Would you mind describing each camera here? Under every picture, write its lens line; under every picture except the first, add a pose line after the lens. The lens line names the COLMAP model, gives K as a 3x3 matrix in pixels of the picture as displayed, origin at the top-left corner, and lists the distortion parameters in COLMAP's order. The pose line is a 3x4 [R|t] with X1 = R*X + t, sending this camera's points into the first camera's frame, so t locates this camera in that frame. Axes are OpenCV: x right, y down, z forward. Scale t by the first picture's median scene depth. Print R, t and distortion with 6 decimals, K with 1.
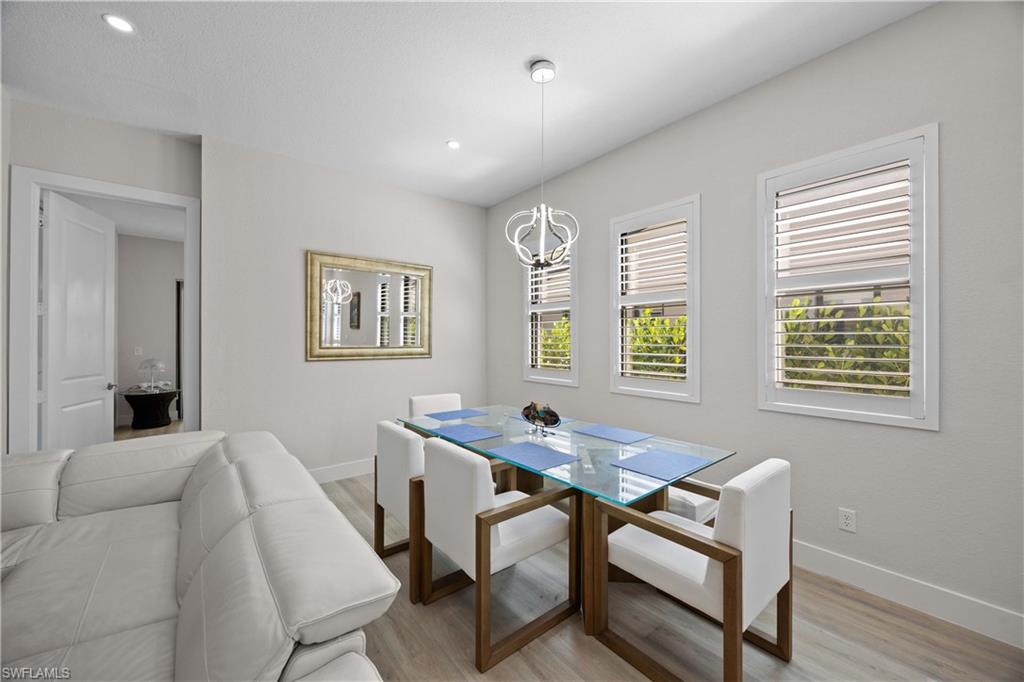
lens RADIAL K [[391.6, 0, 515.8], [0, 391.6, 339.6], [0, 0, 1]] dist [-0.001786, -0.000688]
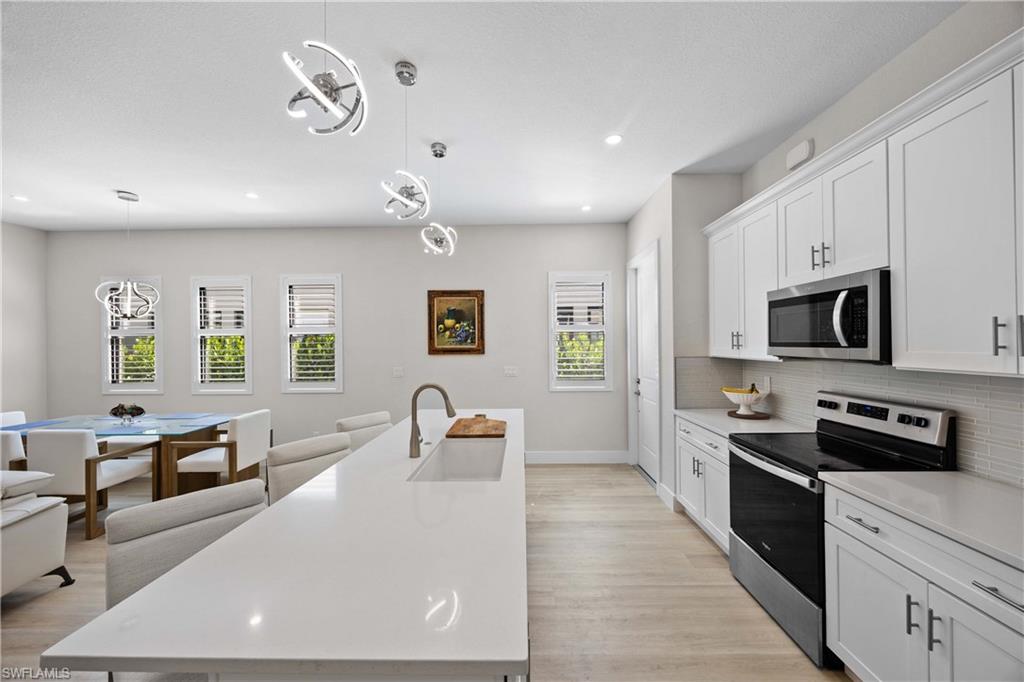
lens RADIAL K [[391.6, 0, 516.8], [0, 391.6, 343.4], [0, 0, 1]] dist [-0.001786, -0.000688]
pose [[0.643003, -0.005994, 0.765840, -0.095052], [0.008256, 0.999966, 0.000895, -0.049163], [-0.765819, 0.005747, 0.643031, -0.870559]]
